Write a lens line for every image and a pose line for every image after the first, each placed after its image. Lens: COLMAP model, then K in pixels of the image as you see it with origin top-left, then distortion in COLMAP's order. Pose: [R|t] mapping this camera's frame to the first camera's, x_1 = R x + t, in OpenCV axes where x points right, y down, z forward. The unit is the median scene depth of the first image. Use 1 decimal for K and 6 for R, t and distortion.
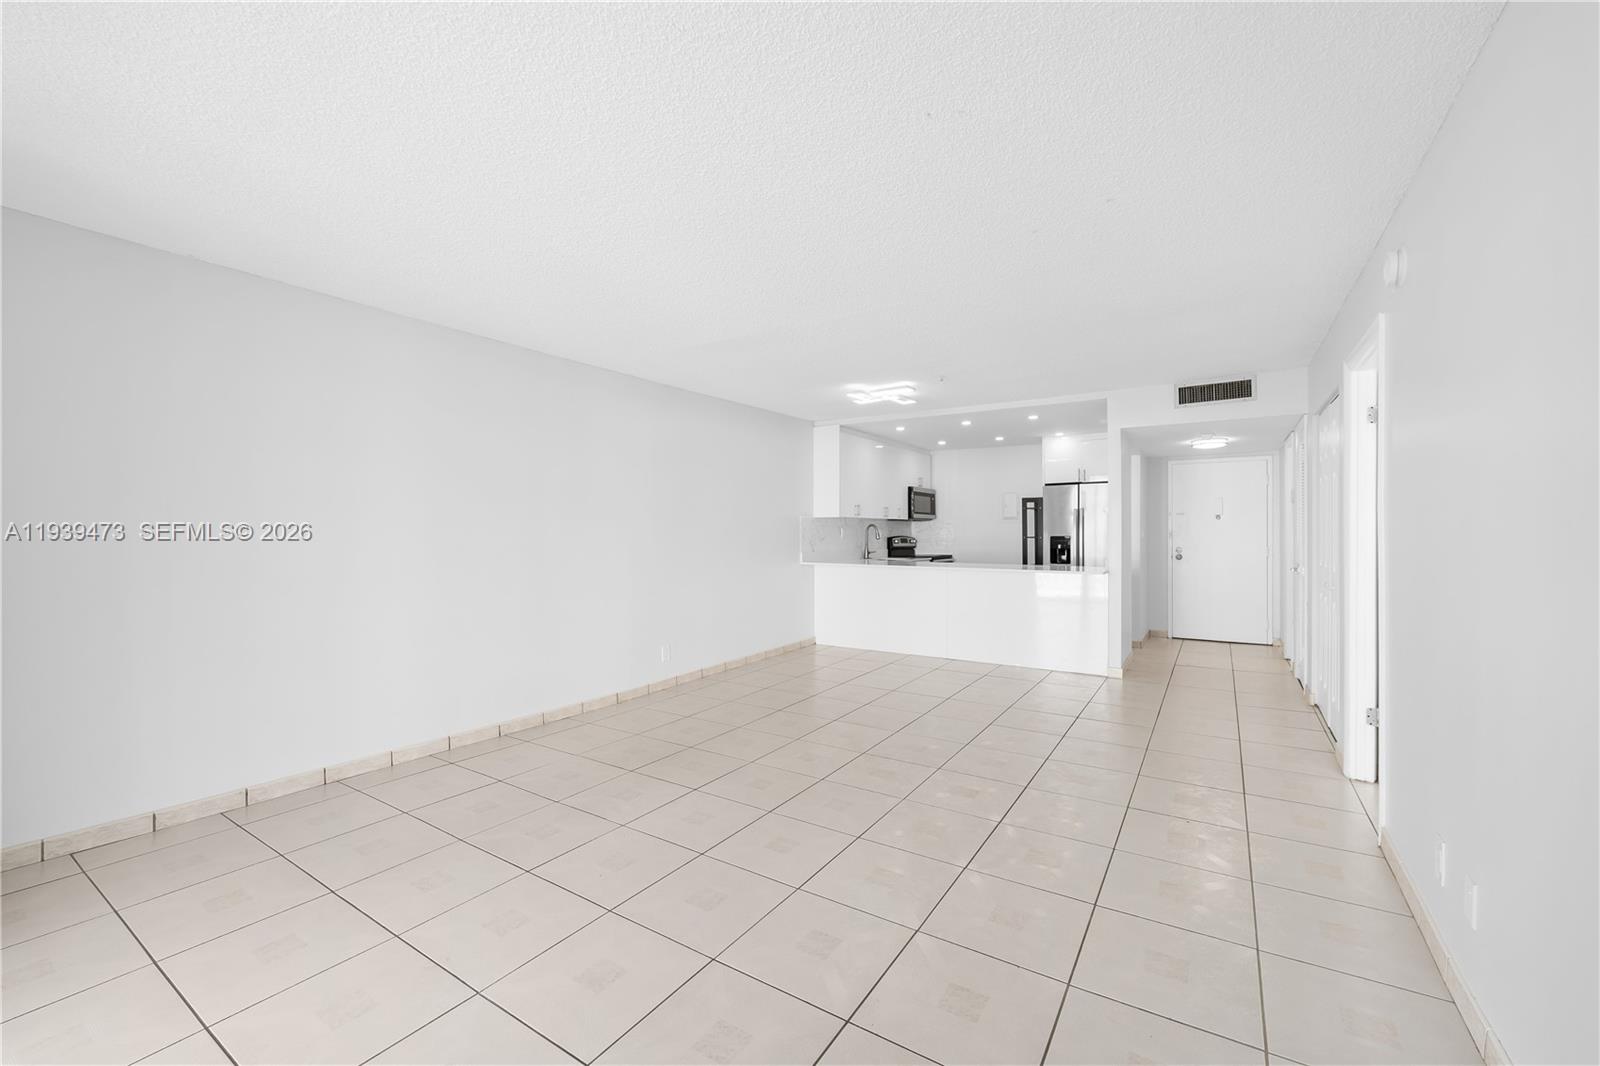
lens RADIAL K [[658.5, 0, 800.2], [0, 658.5, 546.3], [0, 0, 1]] dist [-0.000233, -0.000213]
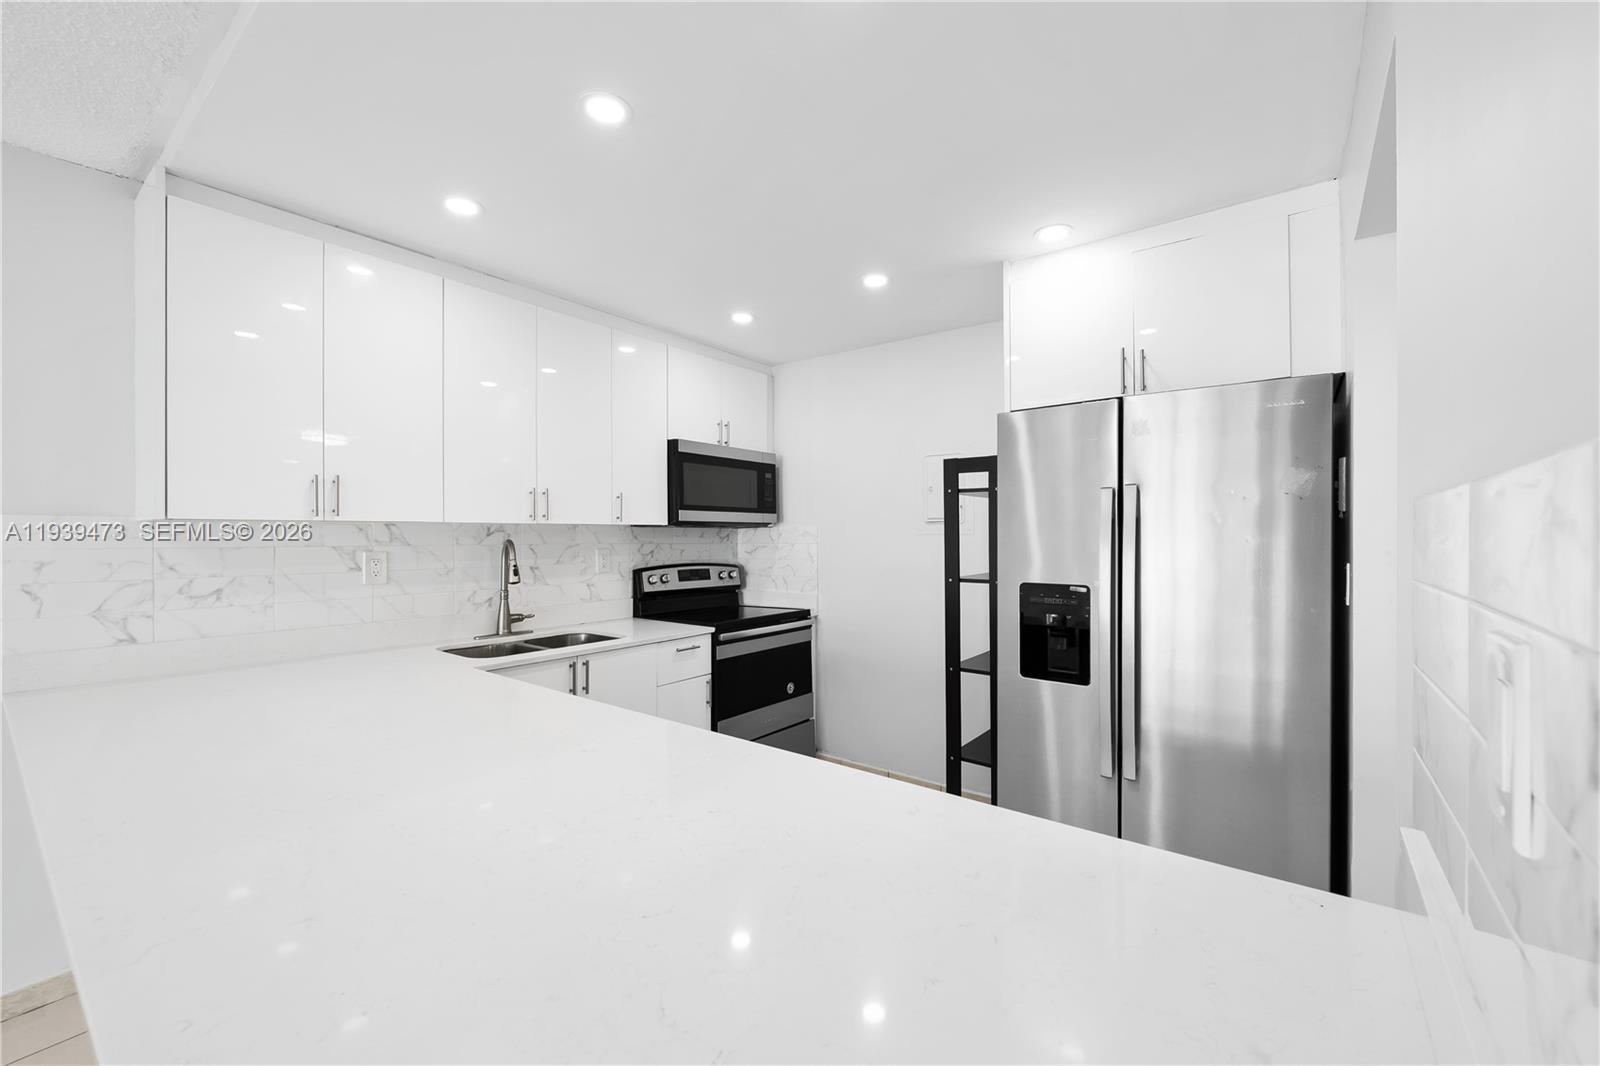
lens RADIAL K [[631.4, 0, 808.4], [0, 631.4, 532.5], [0, 0, 1]] dist [0.000390, -0.000512]
pose [[0.996825, -0.000569, -0.079627, 0.293442], [-0.001231, 0.999745, -0.022555, -0.029528], [0.079620, 0.022581, 0.996569, 0.679016]]
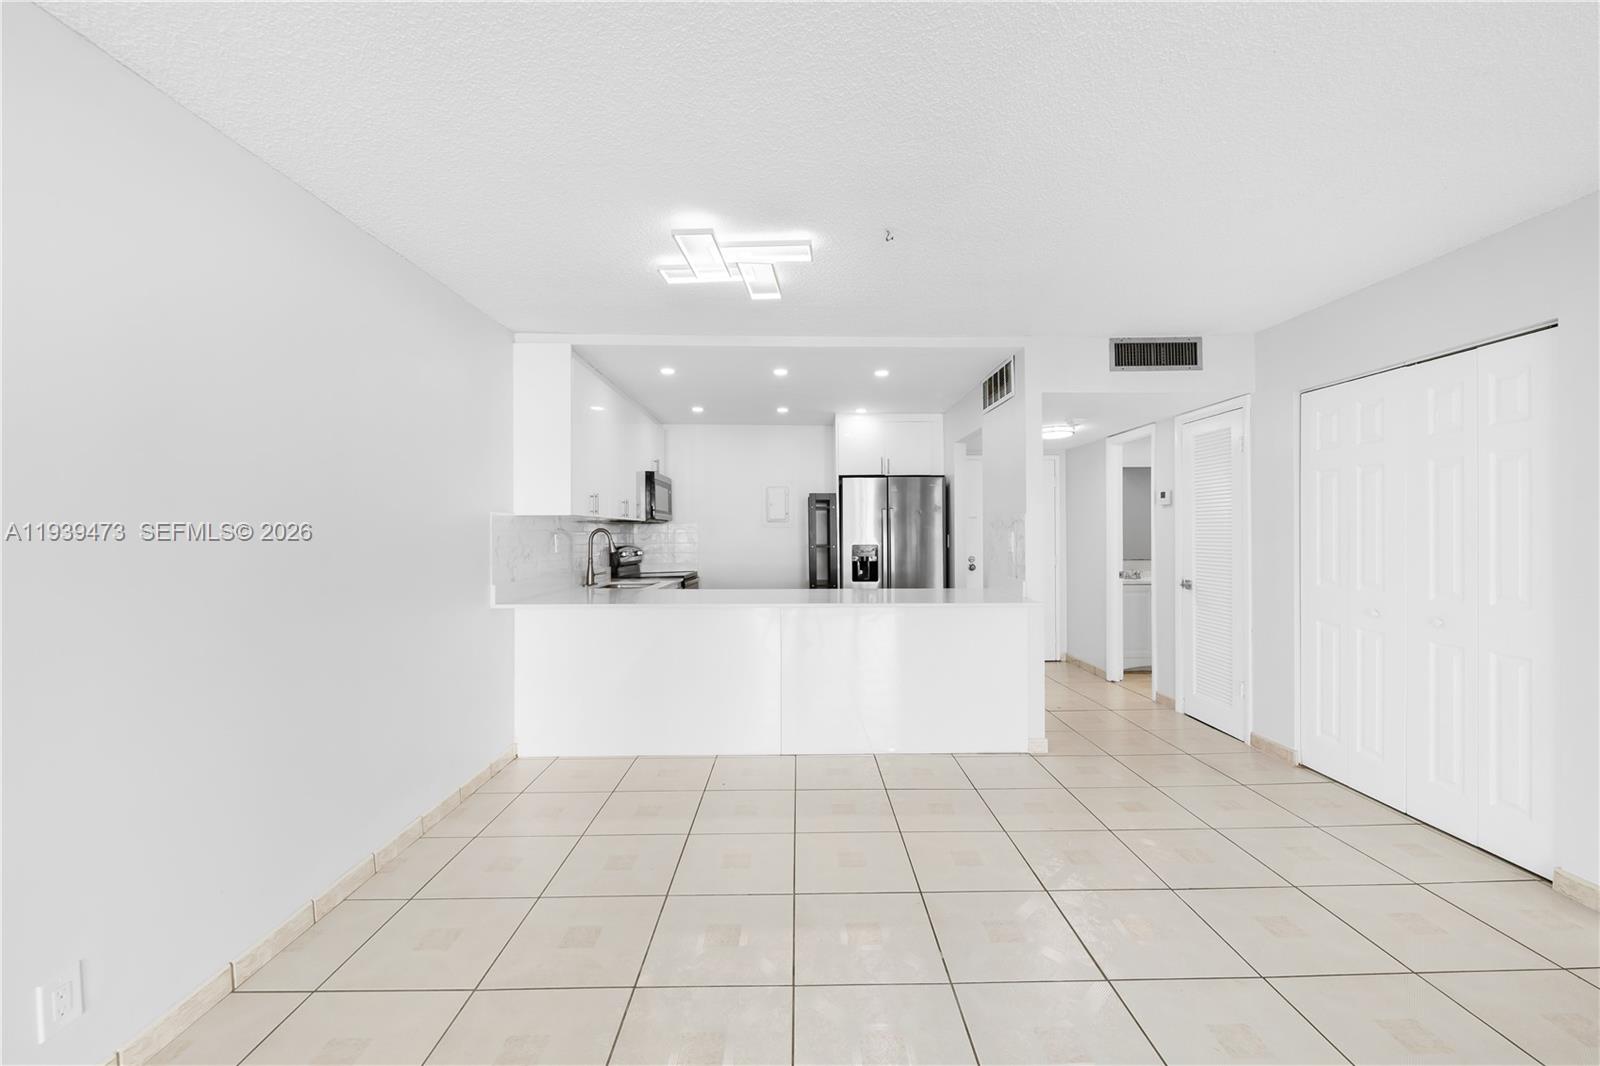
lens RADIAL K [[639.6, 0, 810.7], [0, 639.6, 527.9], [0, 0, 1]] dist [0.010625, -0.000314]
pose [[0.820681, 0.004048, 0.571372, -0.069884], [0.014823, 0.999488, -0.028370, -0.014325], [-0.571194, 0.031752, 0.820201, 0.411394]]
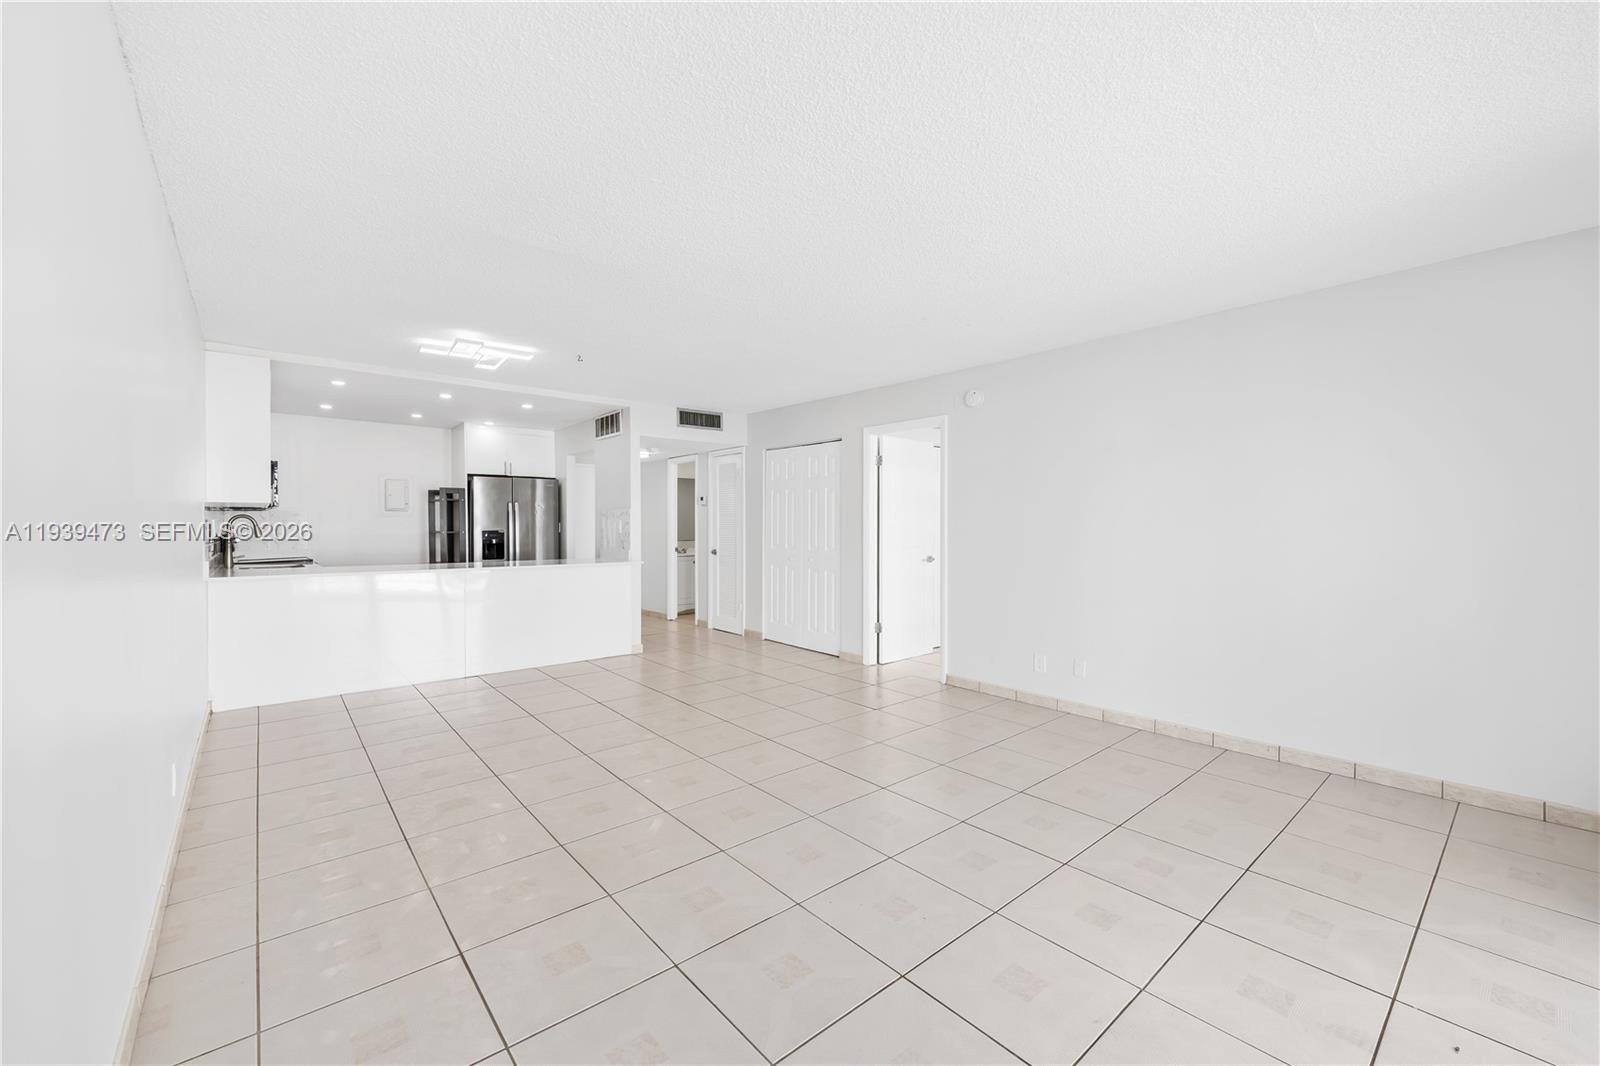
lens RADIAL K [[641.0, 0, 817.0], [0, 641.0, 534.4], [0, 0, 1]] dist [0.000428, 0.000047]
pose [[0.263590, -0.009977, 0.964583, -0.356854], [0.022875, 0.999730, 0.004089, -0.002516], [-0.964364, 0.020987, 0.263747, 0.287156]]
